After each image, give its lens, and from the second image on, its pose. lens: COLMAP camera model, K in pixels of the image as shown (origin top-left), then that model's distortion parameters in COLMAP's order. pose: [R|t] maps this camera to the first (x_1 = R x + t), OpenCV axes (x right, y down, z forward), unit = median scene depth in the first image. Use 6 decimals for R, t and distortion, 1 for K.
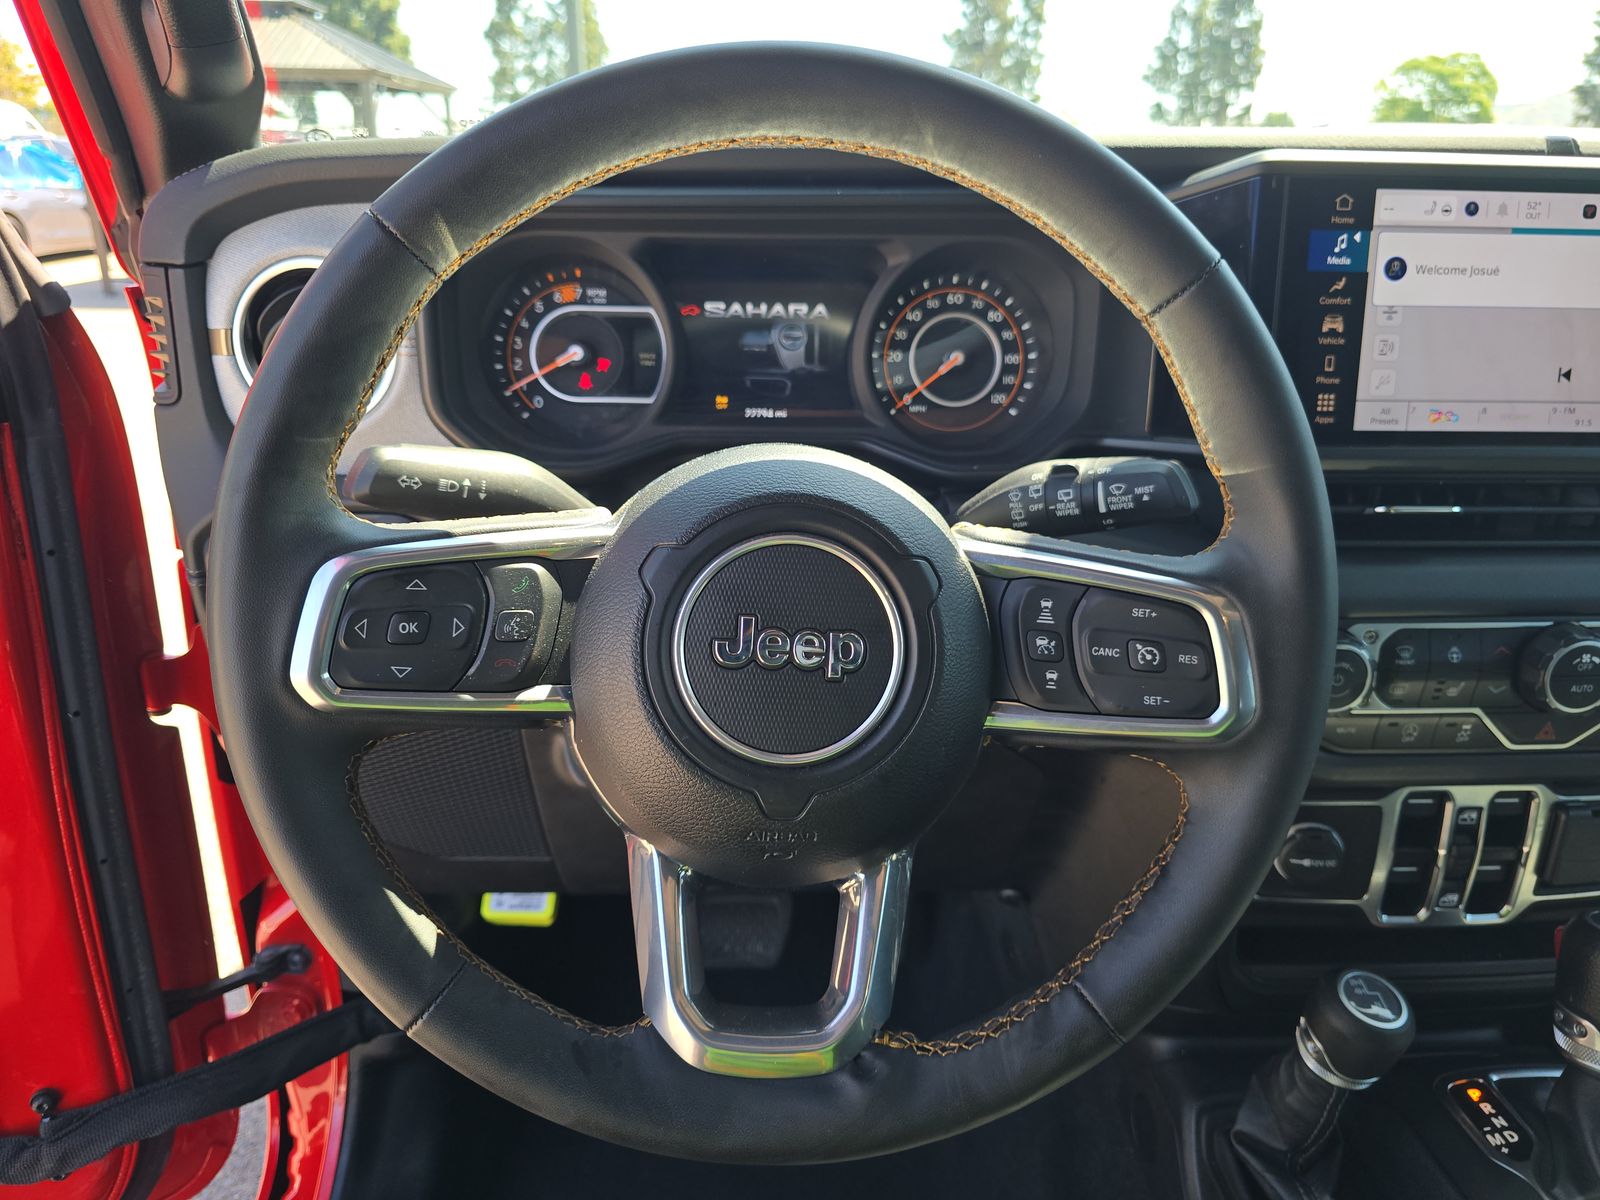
lens RADIAL K [[1077.1, 0, 800.0], [0, 1077.1, 600.0], [0, 0, 1]] dist [0.011316, -0.008350]
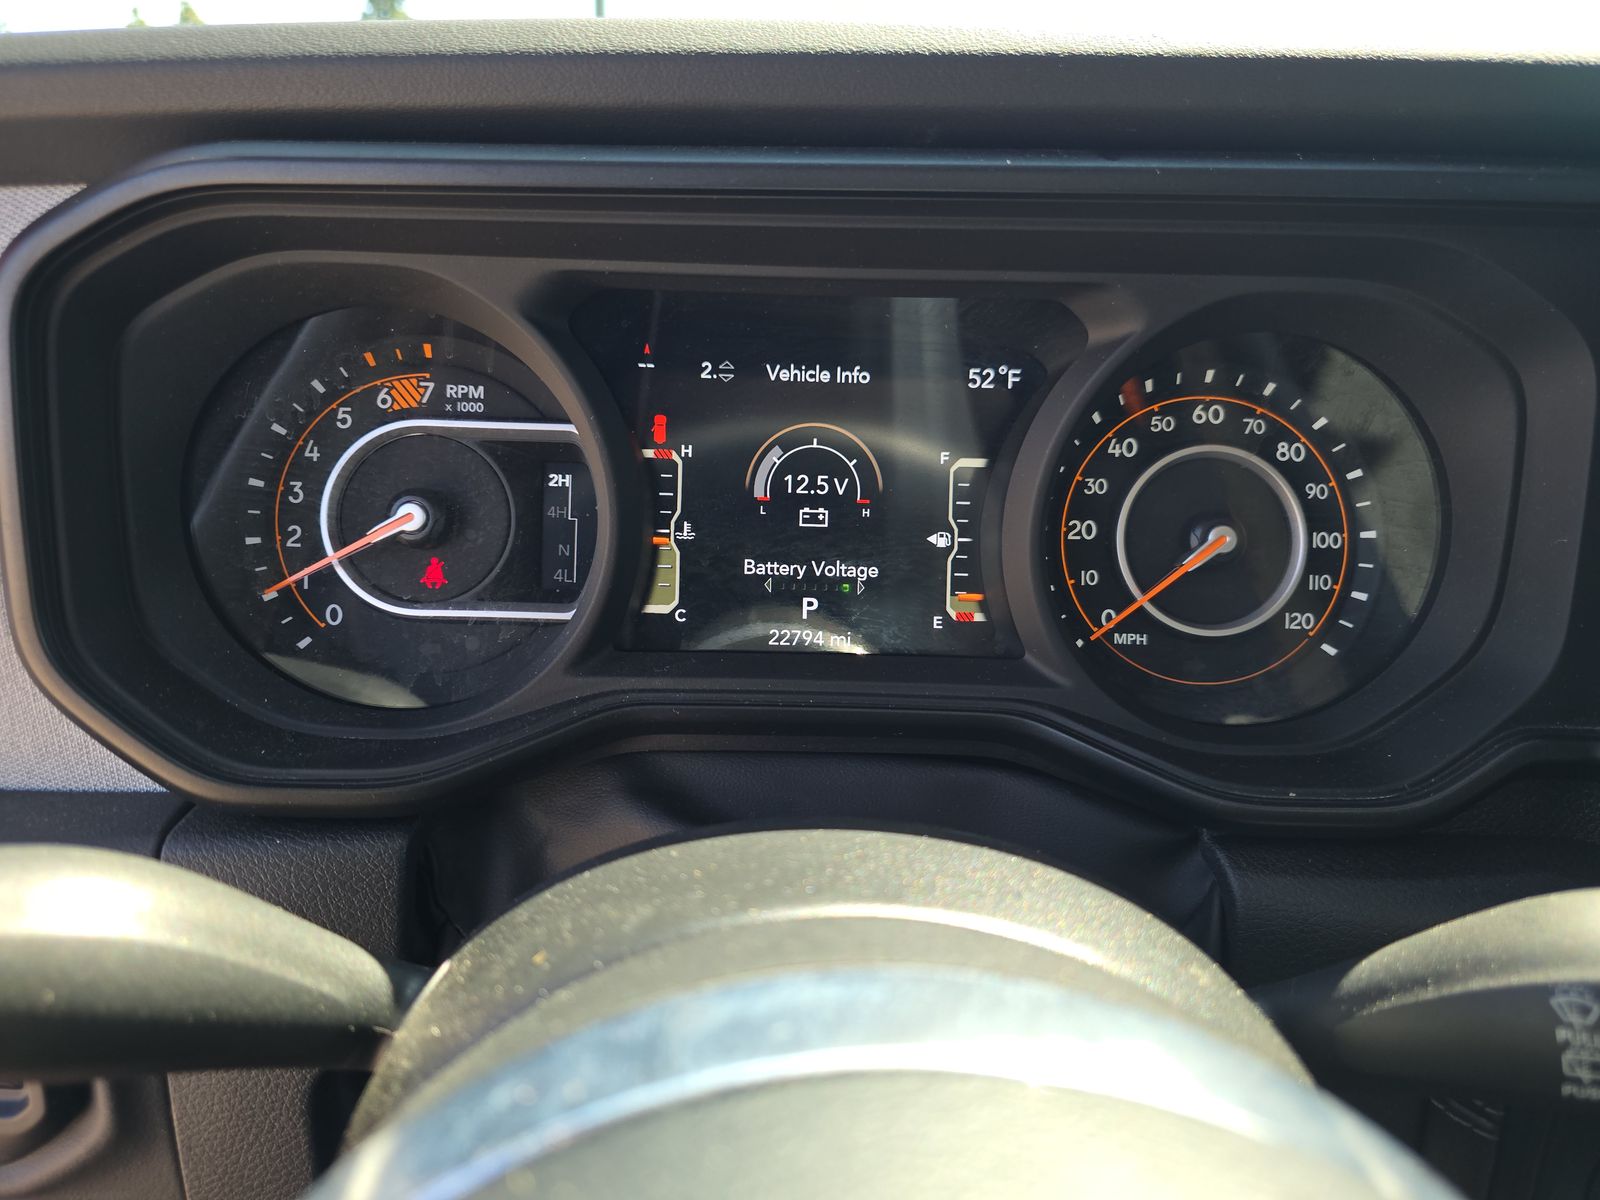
lens RADIAL K [[1077.1, 0, 800.0], [0, 1077.1, 600.0], [0, 0, 1]] dist [0.011316, -0.008350]
pose [[0.999377, 0.020778, -0.028543, -0.024194], [-0.023285, 0.995625, -0.090493, -0.152488], [0.026538, 0.091102, 0.995488, 0.533868]]
